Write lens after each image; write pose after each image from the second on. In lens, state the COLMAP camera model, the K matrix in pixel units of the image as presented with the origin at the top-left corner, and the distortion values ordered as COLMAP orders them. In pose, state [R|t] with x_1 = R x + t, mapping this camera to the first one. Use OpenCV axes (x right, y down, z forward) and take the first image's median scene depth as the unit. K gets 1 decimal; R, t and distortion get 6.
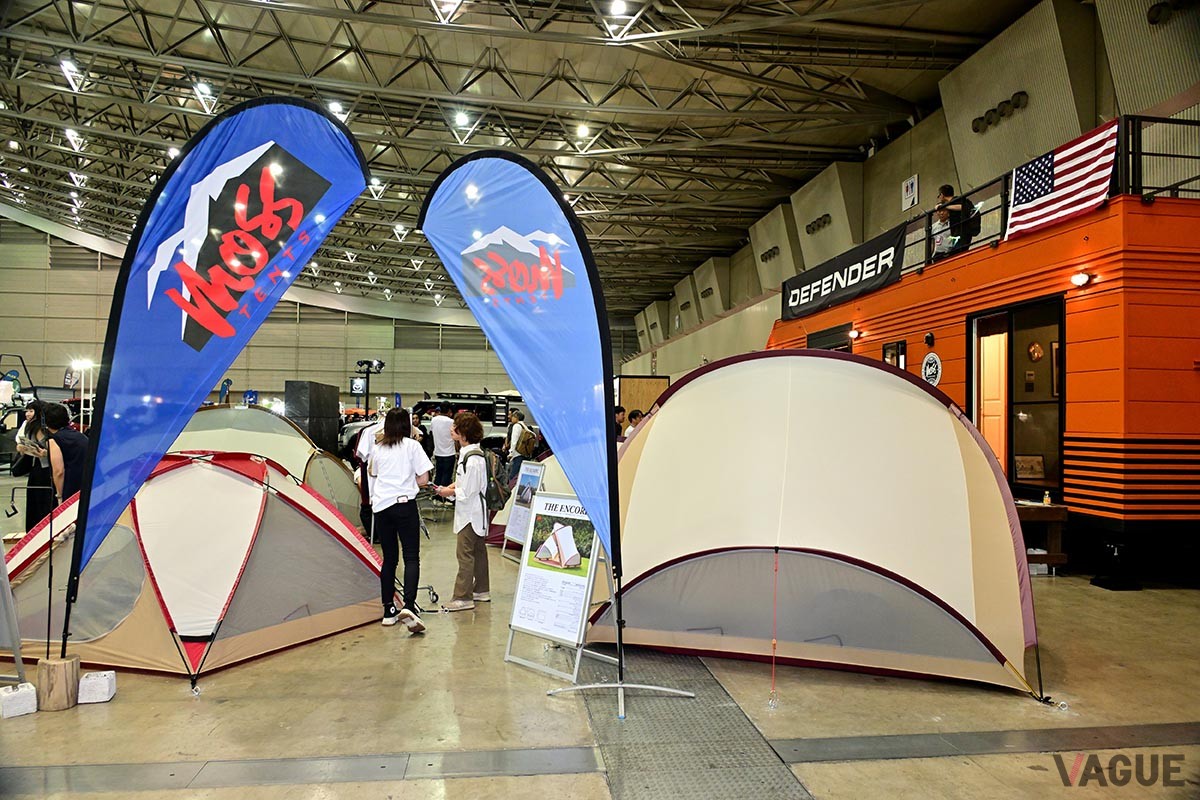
lens RADIAL K [[786.6, 0, 600.0], [0, 786.6, 400.0], [0, 0, 1]] dist [0.003202, -0.000431]
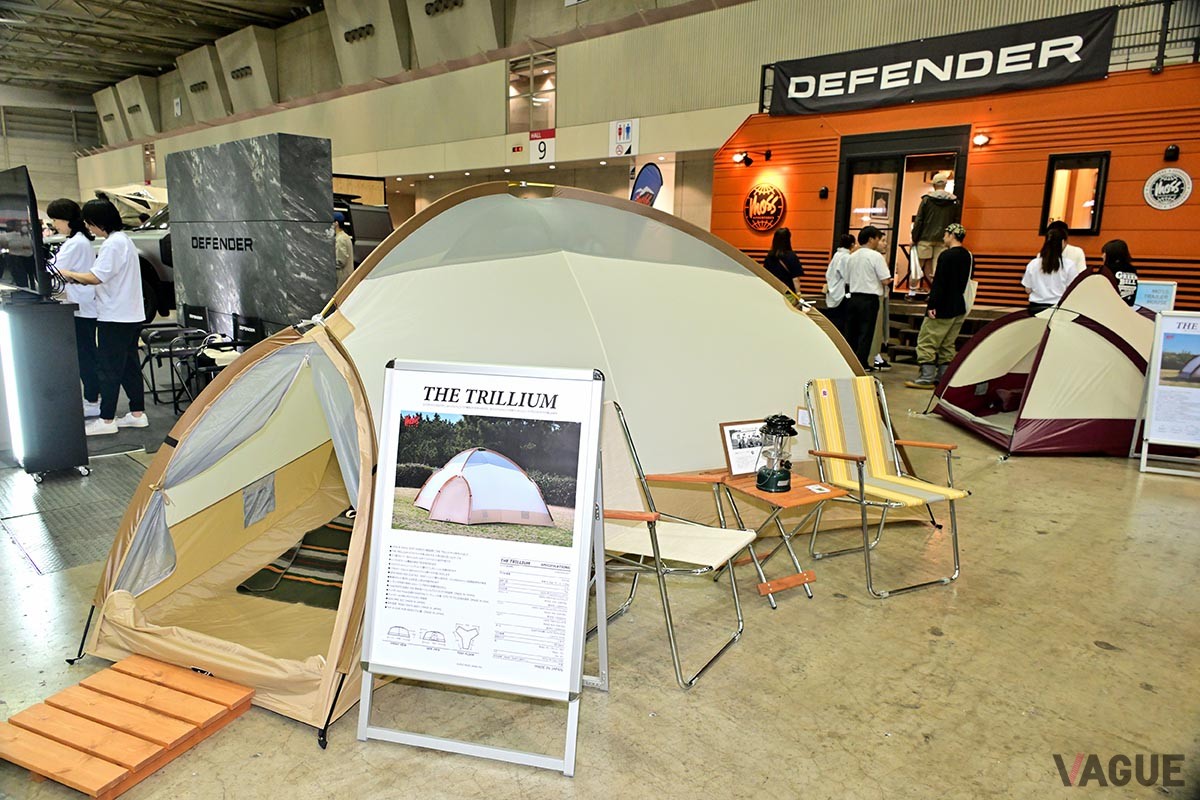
lens RADIAL K [[786.6, 0, 600.0], [0, 786.6, 400.0], [0, 0, 1]] dist [0.003202, -0.000431]
pose [[0.786487, -0.113929, 0.607008, -0.449704], [-0.027728, 0.975334, 0.218985, 0.012628], [-0.616984, -0.189060, 0.763929, 0.452707]]
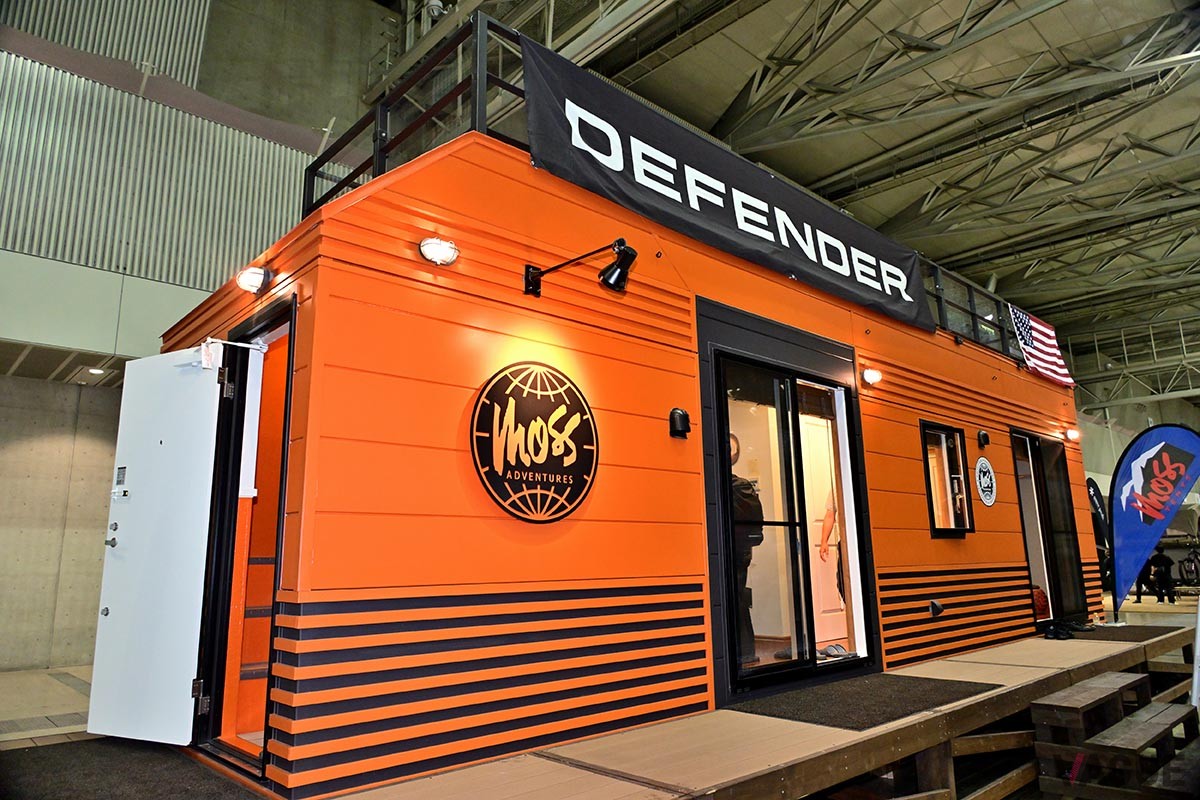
lens RADIAL K [[786.6, 0, 600.0], [0, 786.6, 400.0], [0, 0, 1]] dist [0.003202, -0.000431]
pose [[-0.592388, 0.175840, 0.786229, 0.029709], [0.005567, 0.976761, -0.214258, 0.030961], [-0.805633, -0.122547, -0.579601, 1.171702]]
